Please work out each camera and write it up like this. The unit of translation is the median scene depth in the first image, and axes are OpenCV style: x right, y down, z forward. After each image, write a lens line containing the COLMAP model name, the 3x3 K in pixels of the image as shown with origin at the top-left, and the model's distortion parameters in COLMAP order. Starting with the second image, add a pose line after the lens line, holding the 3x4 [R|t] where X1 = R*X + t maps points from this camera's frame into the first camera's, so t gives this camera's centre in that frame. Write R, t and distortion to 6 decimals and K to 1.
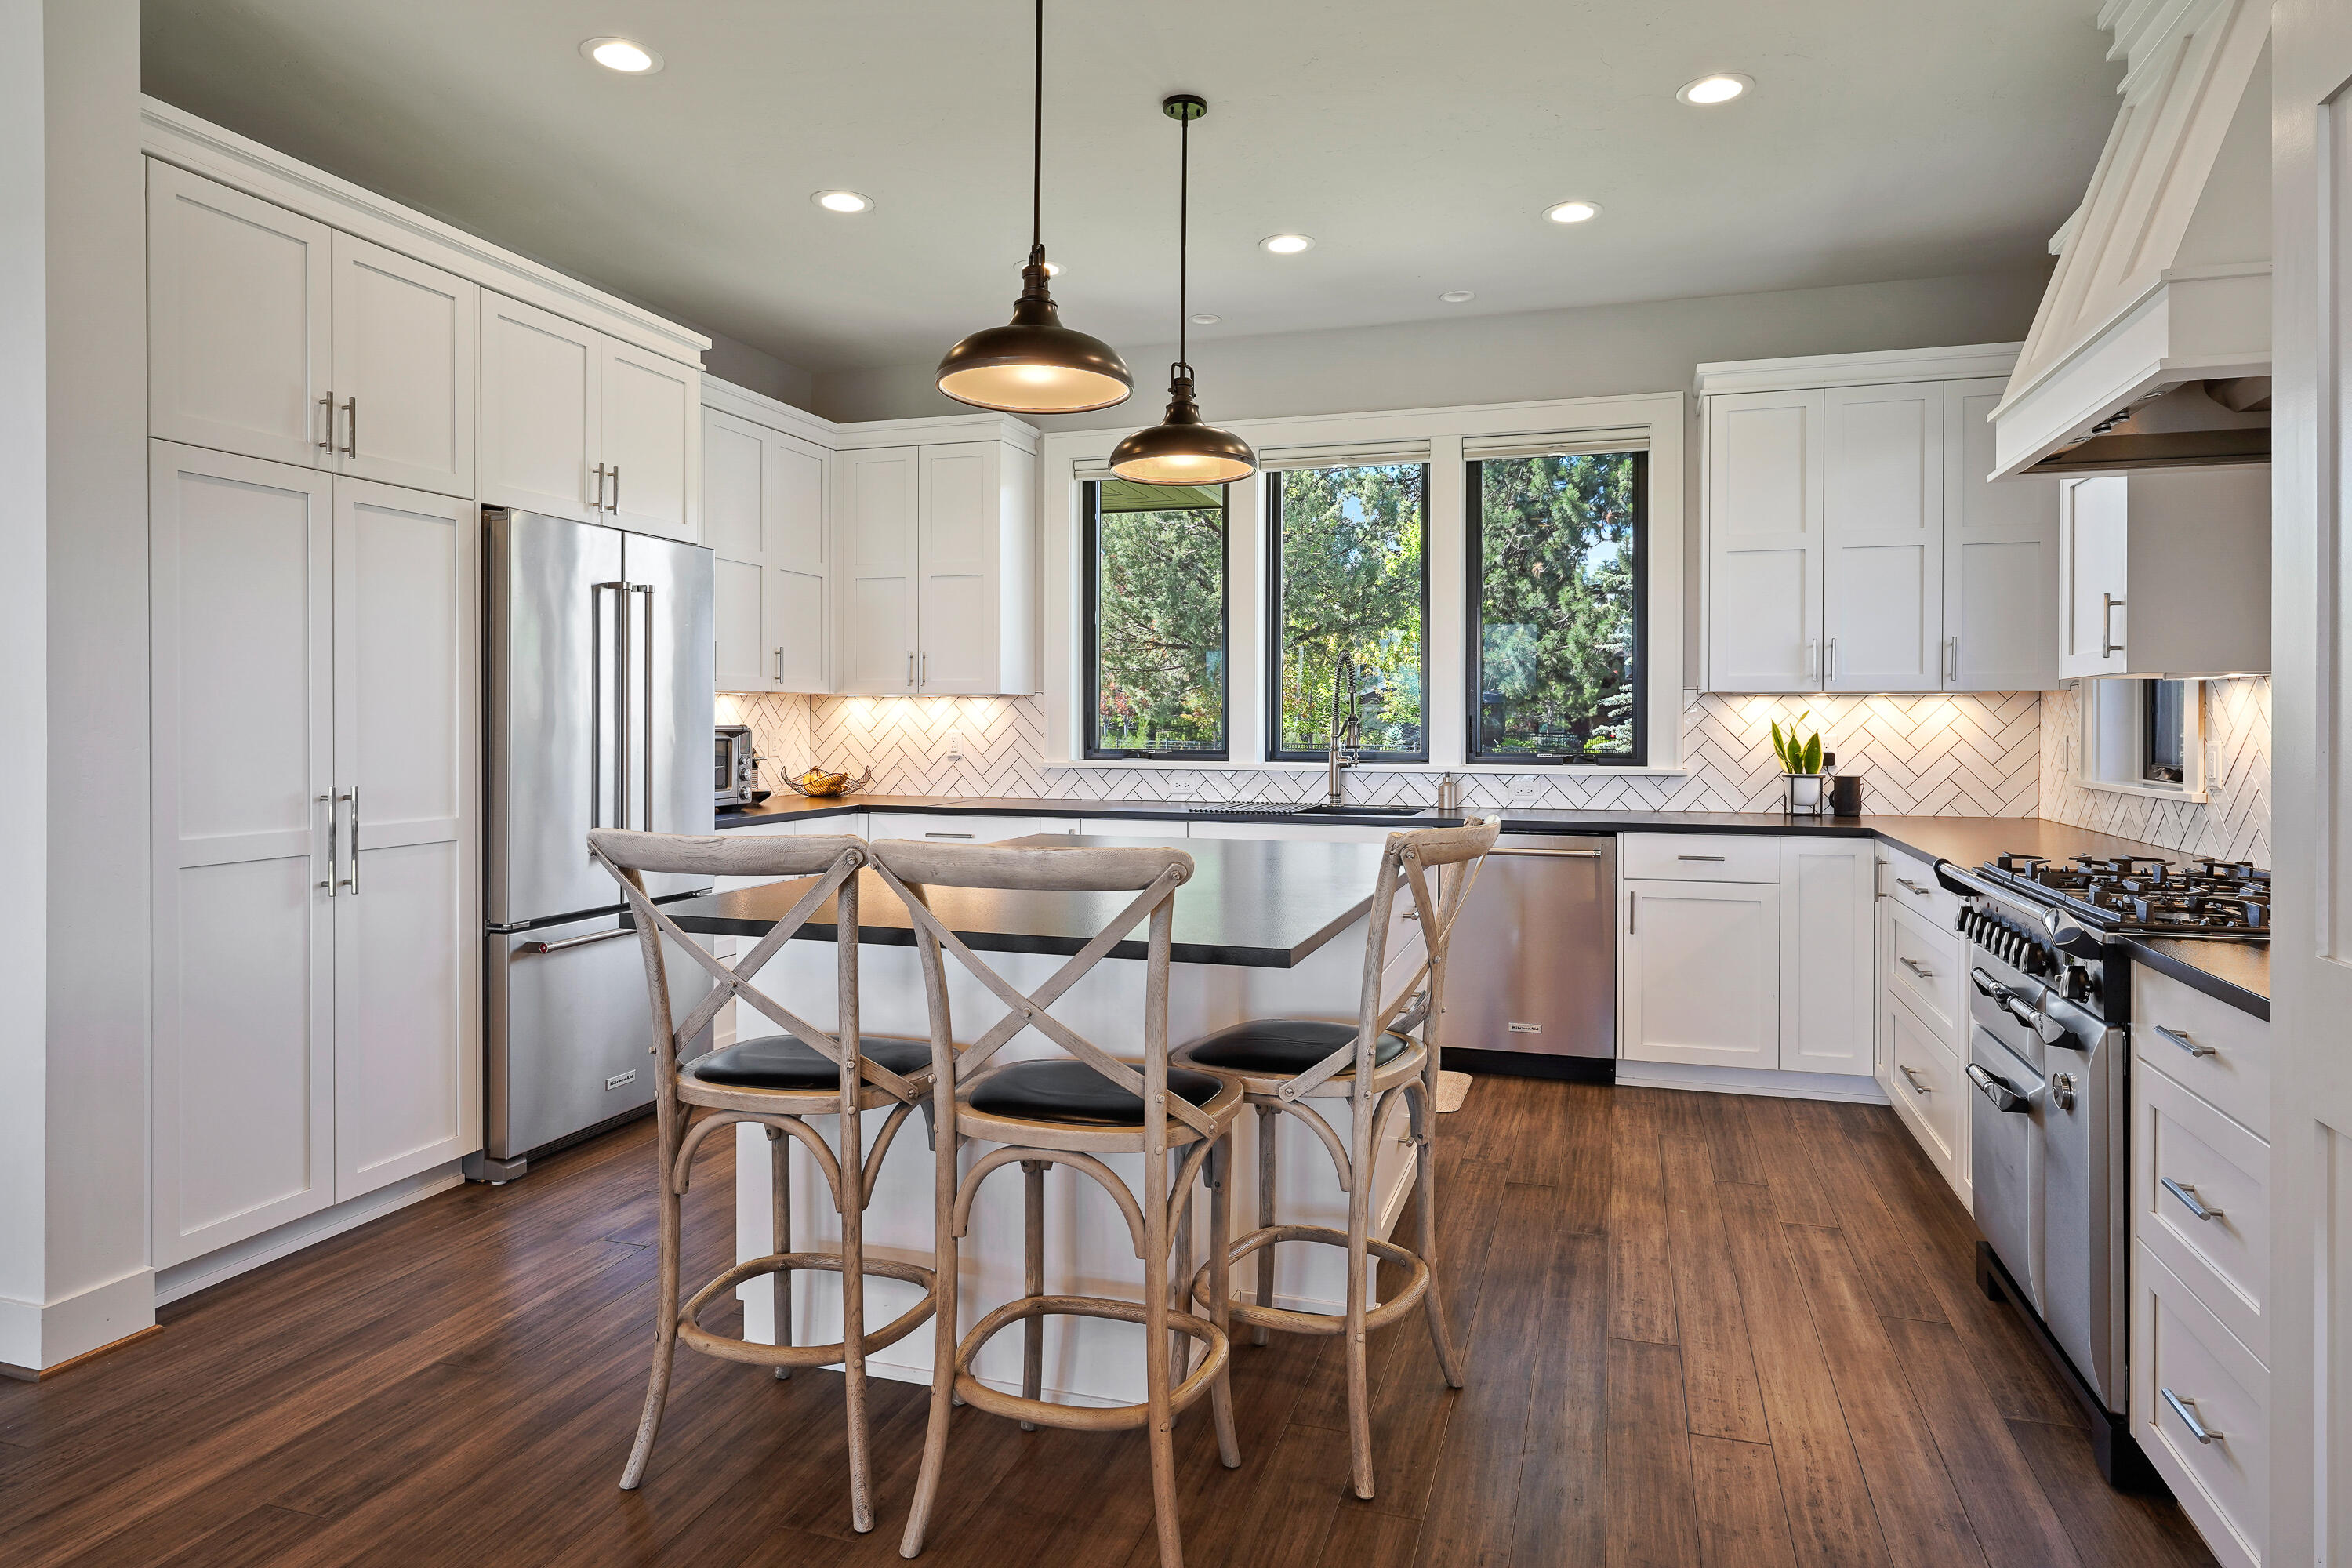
lens RADIAL K [[1370.4, 0, 1187.8], [0, 1370.4, 732.7], [0, 0, 1]] dist [-0.001231, 0.002634]
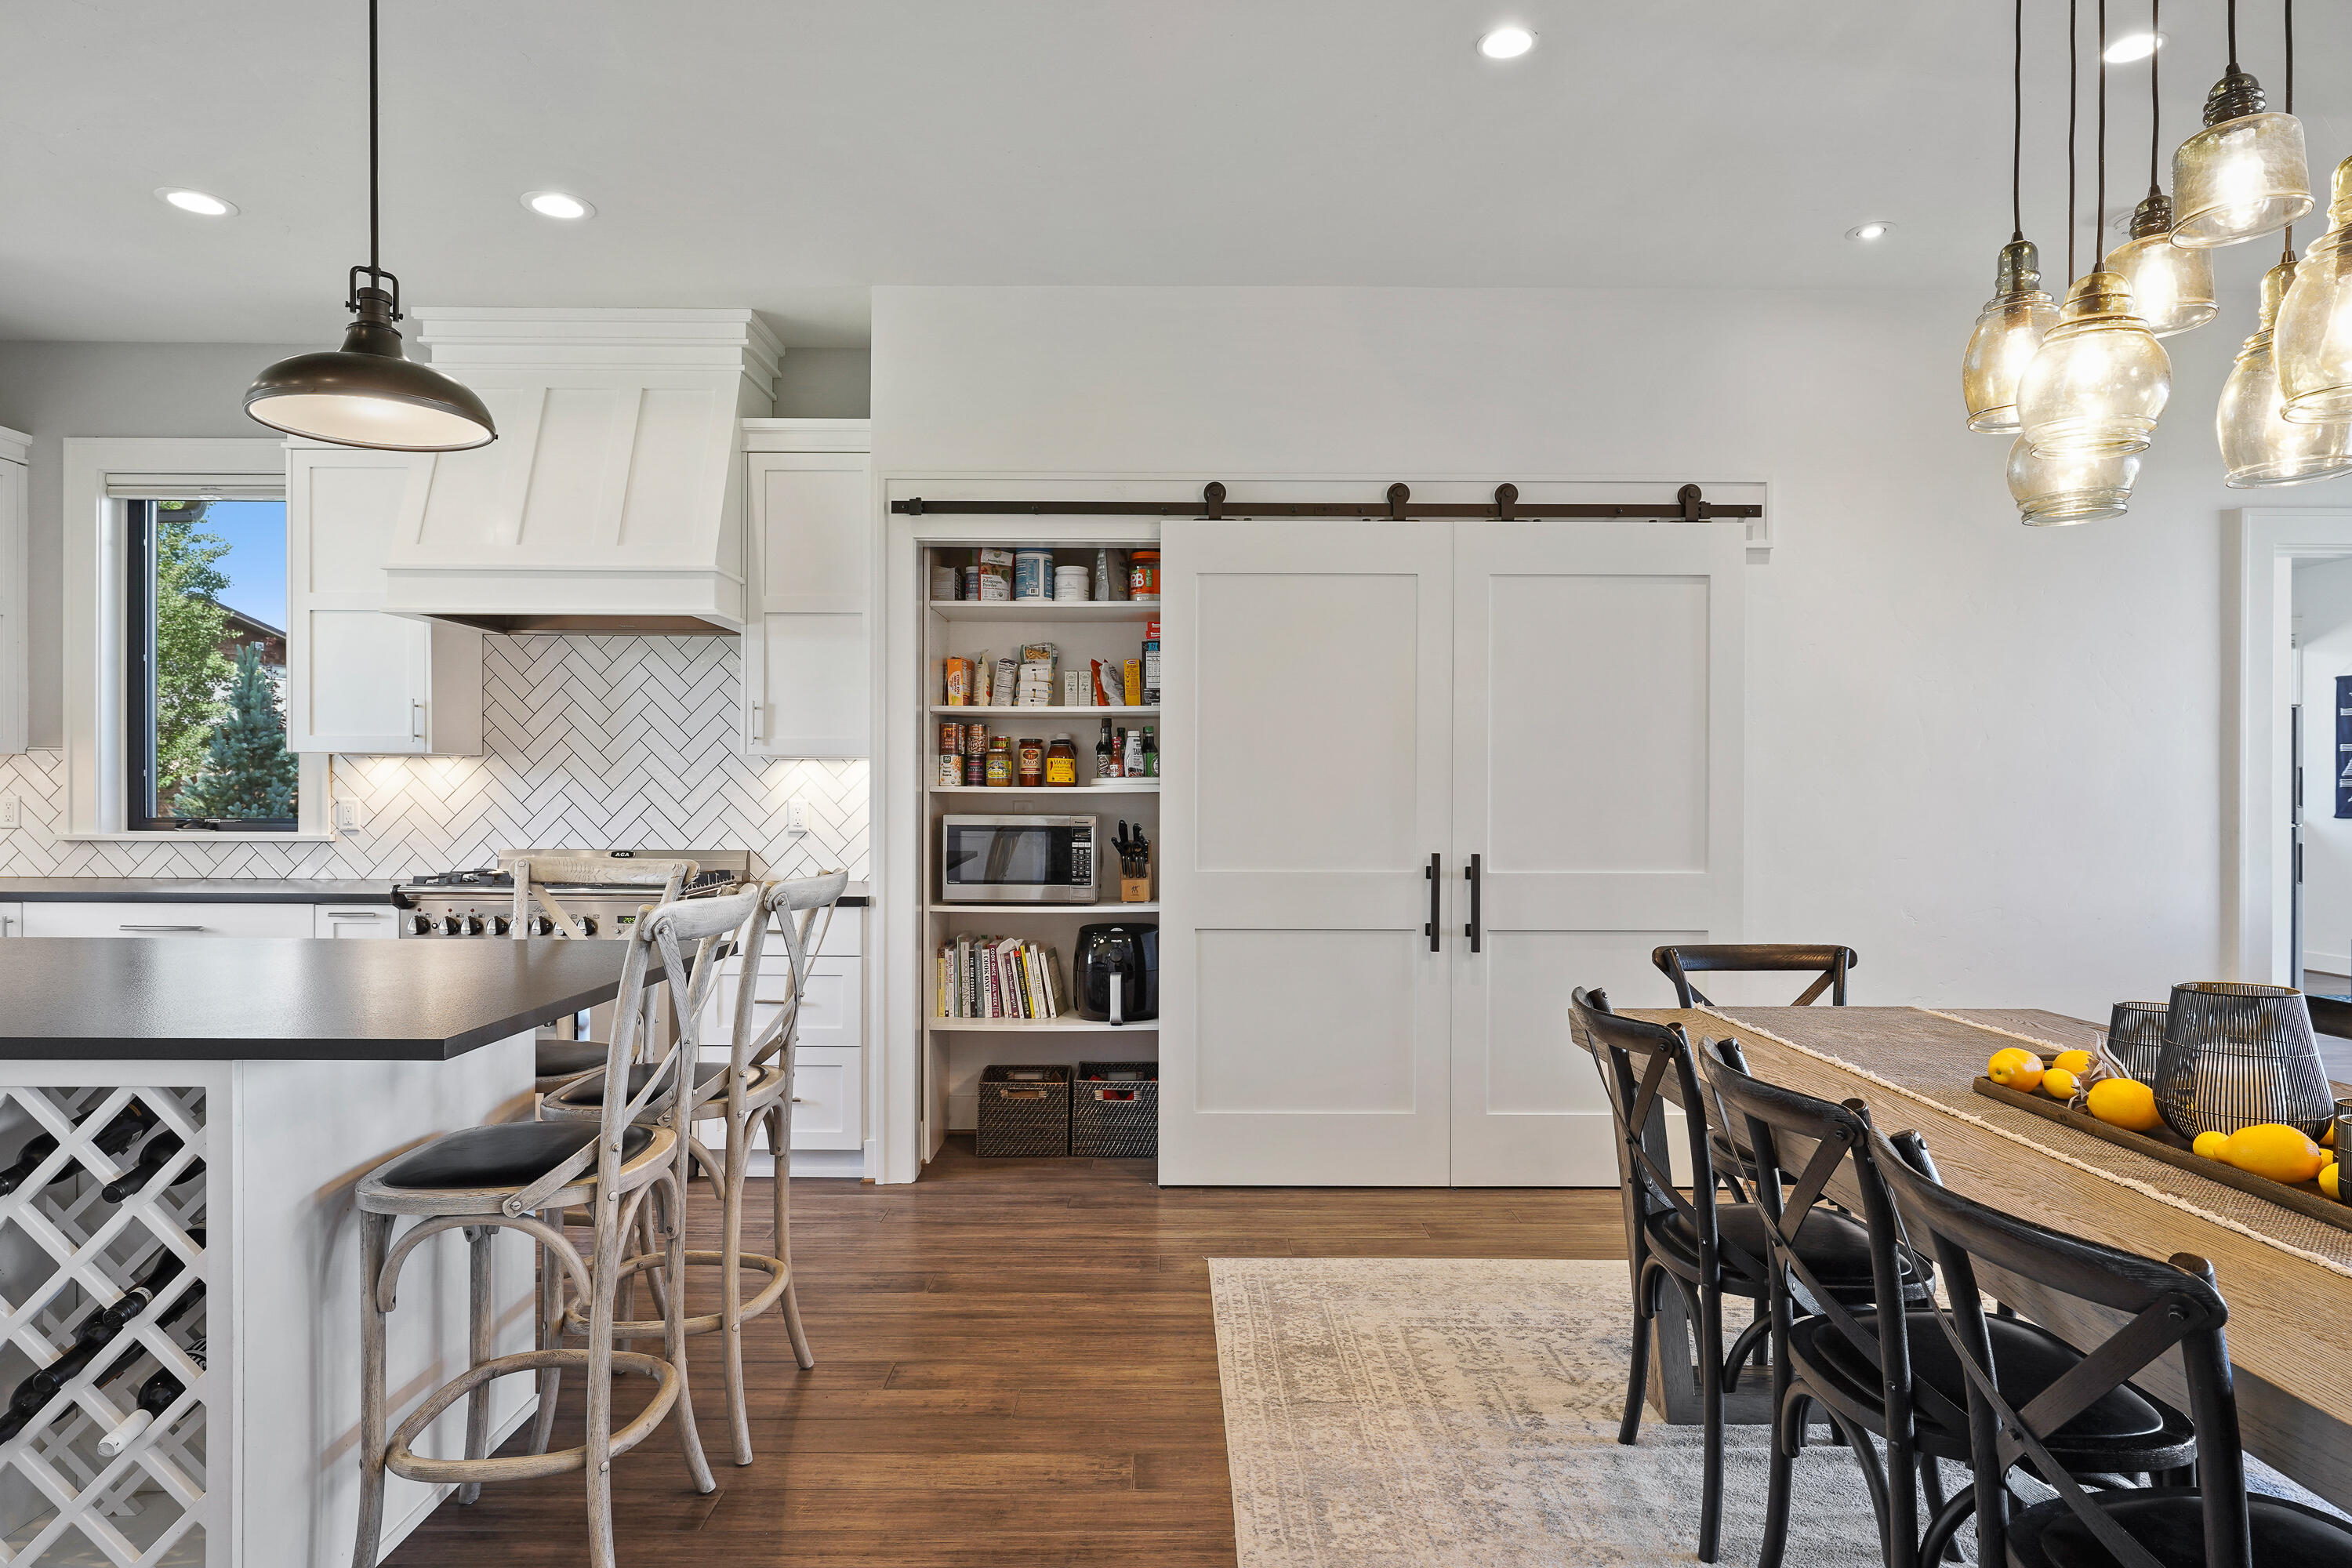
lens RADIAL K [[1370.4, 0, 1166.9], [0, 1370.4, 778.0], [0, 0, 1]] dist [-0.001231, 0.002634]
pose [[-0.309035, 0.002114, 0.951048, -0.659878], [0.000373, 0.999998, -0.002101, -0.008717], [-0.951051, -0.000294, -0.309035, 0.453448]]
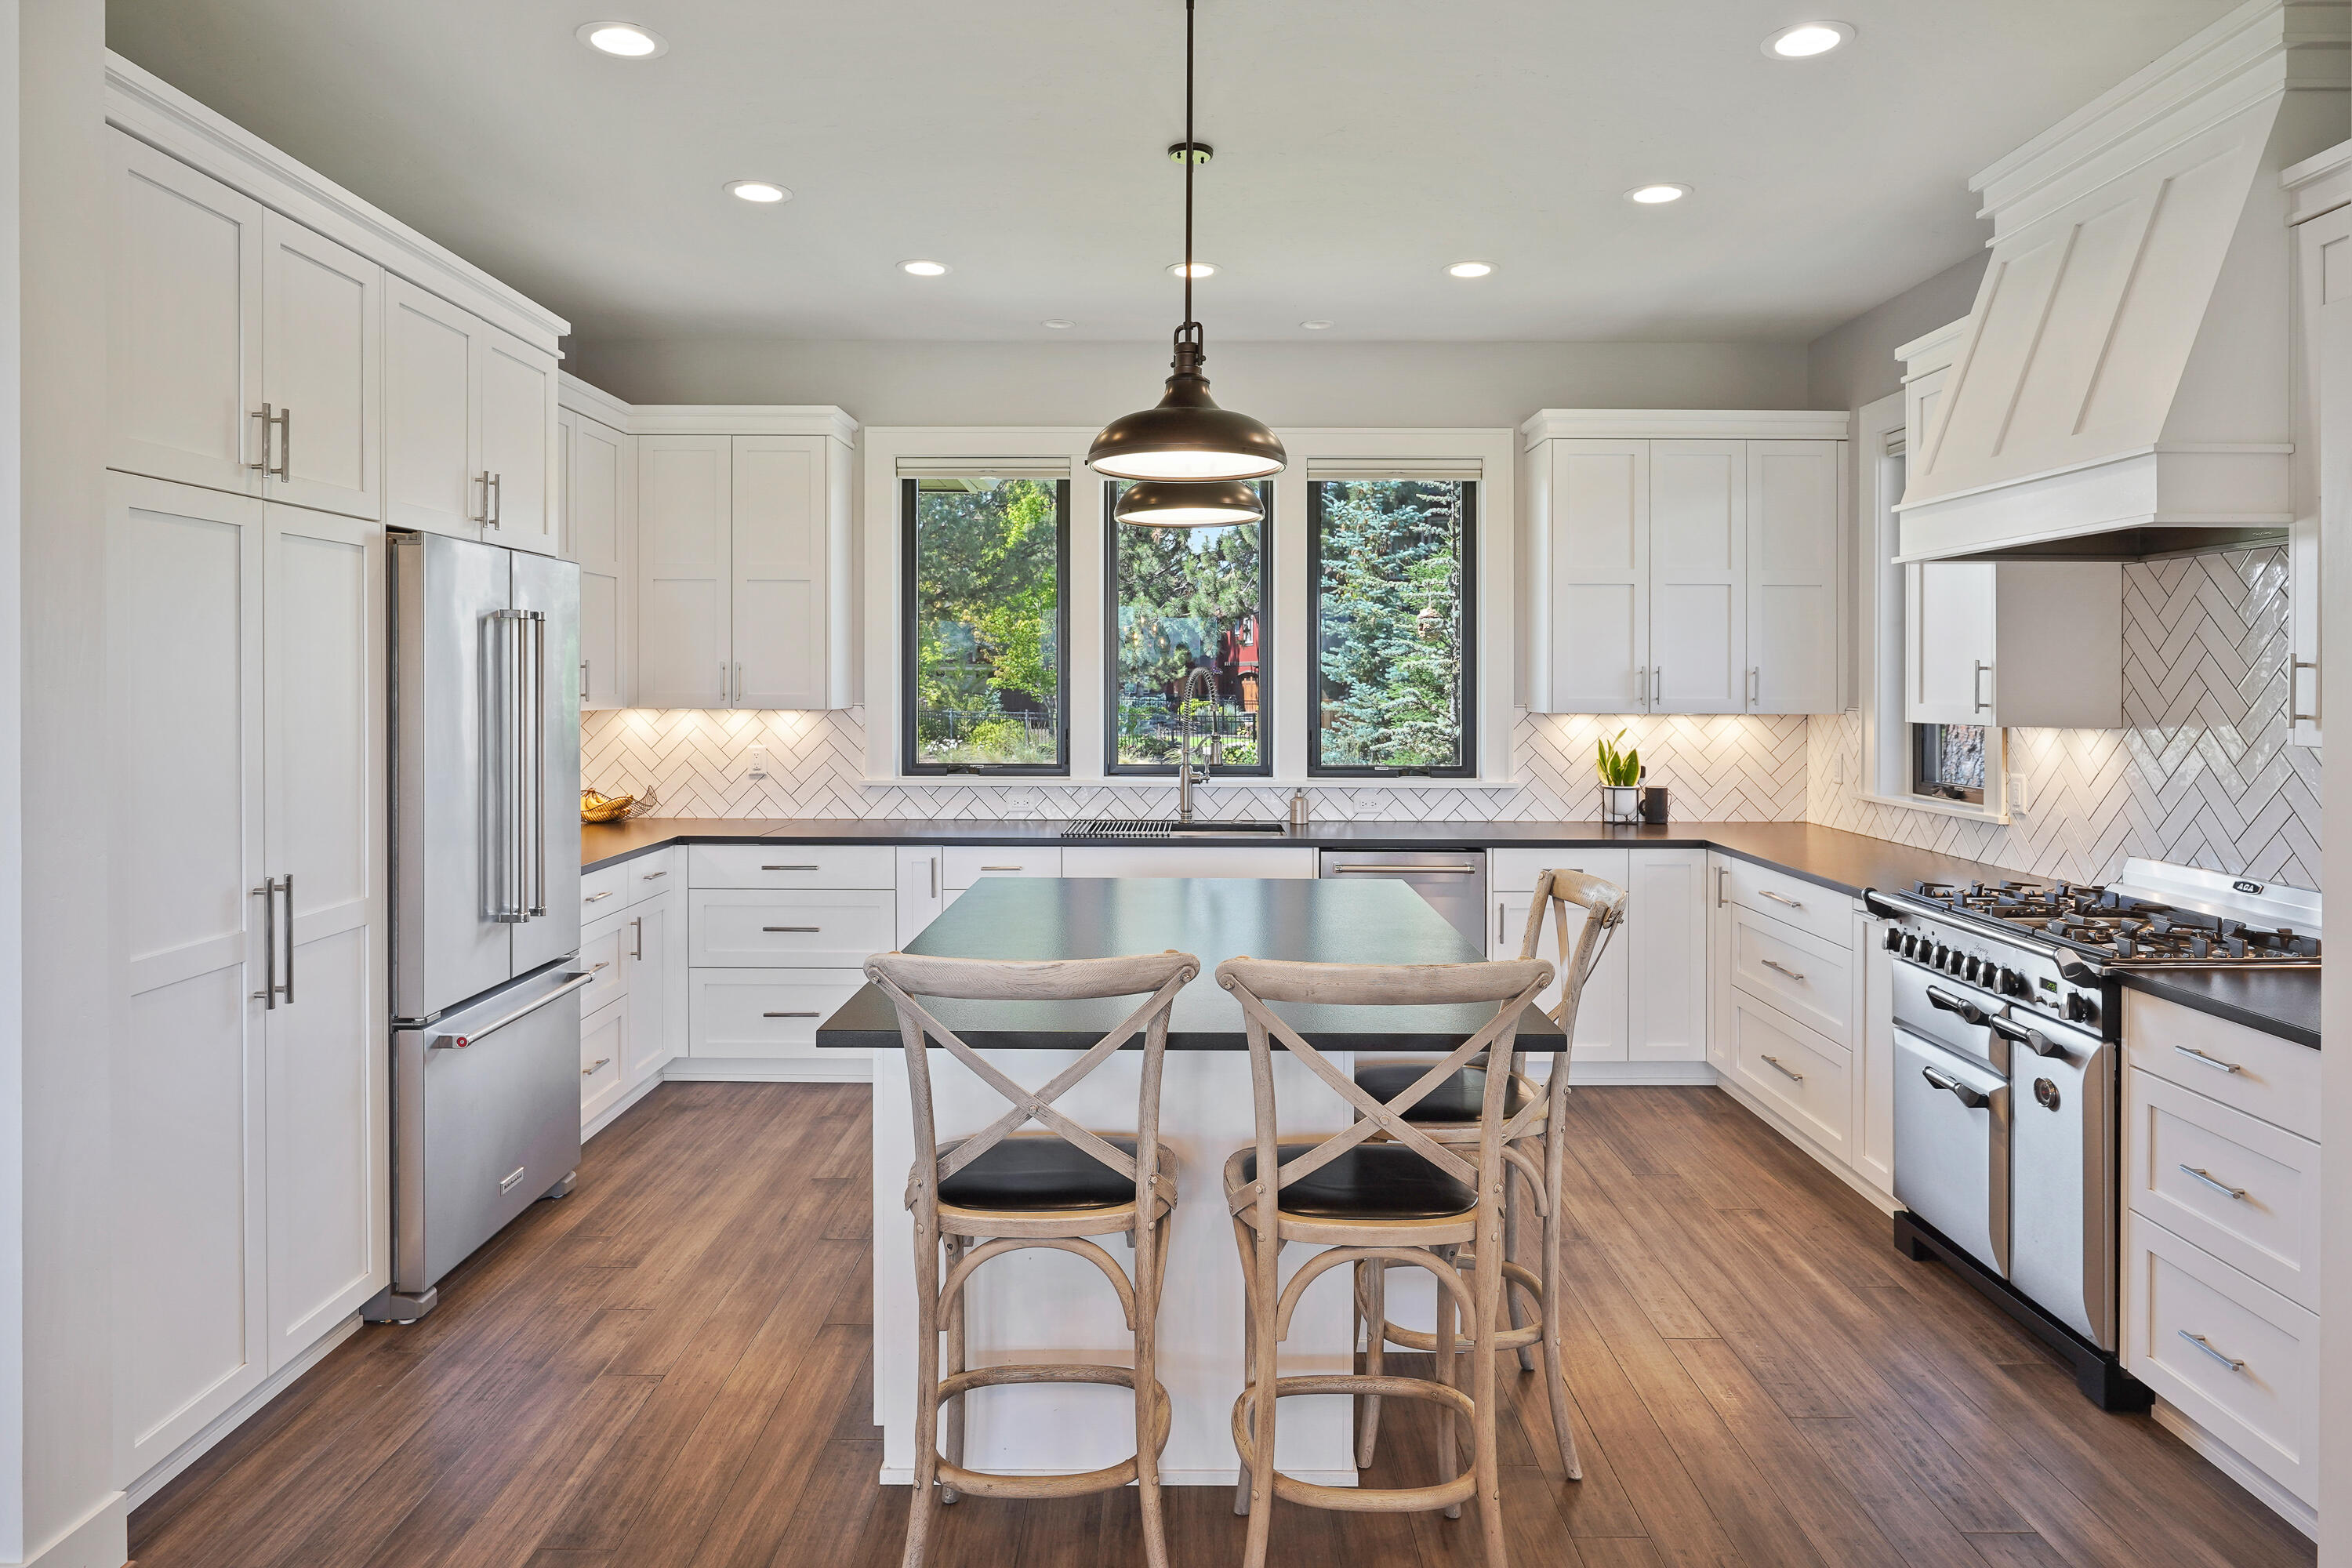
lens RADIAL K [[1446.0, 0, 1185.2], [0, 1446.0, 686.0], [0, 0, 1]] dist [-0.006915, -0.000358]
pose [[0.954824, -0.000910, 0.297170, -0.245845], [0.001802, 0.999995, -0.002728, -0.051038], [-0.297166, 0.003141, 0.954821, -0.001429]]
